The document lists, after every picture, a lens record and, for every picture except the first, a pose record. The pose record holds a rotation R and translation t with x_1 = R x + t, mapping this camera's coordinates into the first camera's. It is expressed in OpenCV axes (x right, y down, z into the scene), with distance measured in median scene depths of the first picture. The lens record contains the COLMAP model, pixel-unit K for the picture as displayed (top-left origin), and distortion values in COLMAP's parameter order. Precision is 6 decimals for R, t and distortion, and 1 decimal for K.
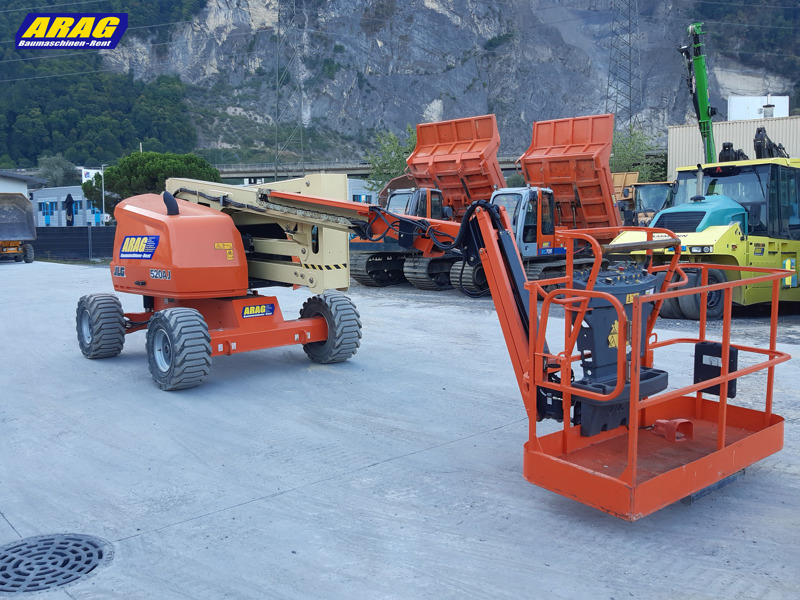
lens RADIAL K [[694.6, 0, 296.3], [0, 694.6, 301.0], [0, 0, 1]] dist [0.067721, -0.146646]
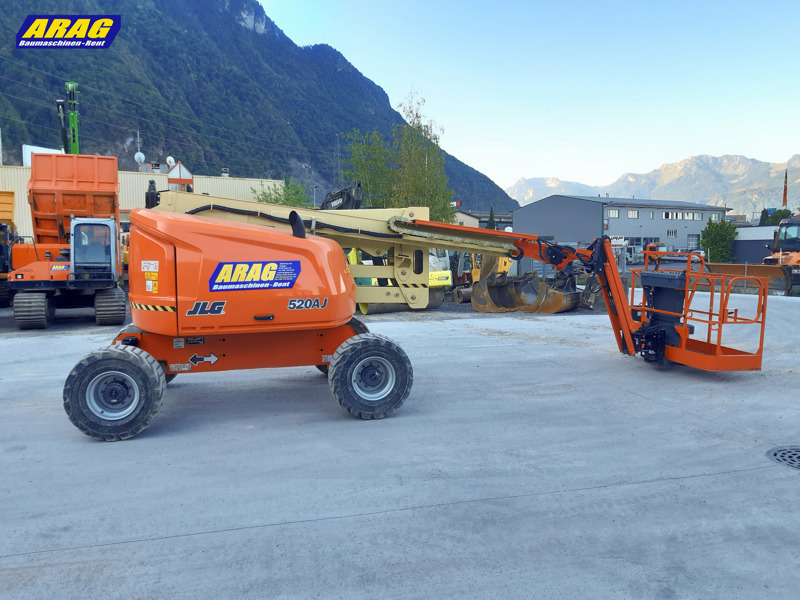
lens RADIAL K [[622.6, 0, 400.0], [0, 622.6, 300.0], [0, 0, 1]] dist [0.058104, -0.097362]
pose [[0.374695, -0.064670, 0.924890, -1.111486], [0.102899, 0.994302, 0.027837, -0.065952], [-0.921420, 0.084740, 0.379215, 0.725984]]
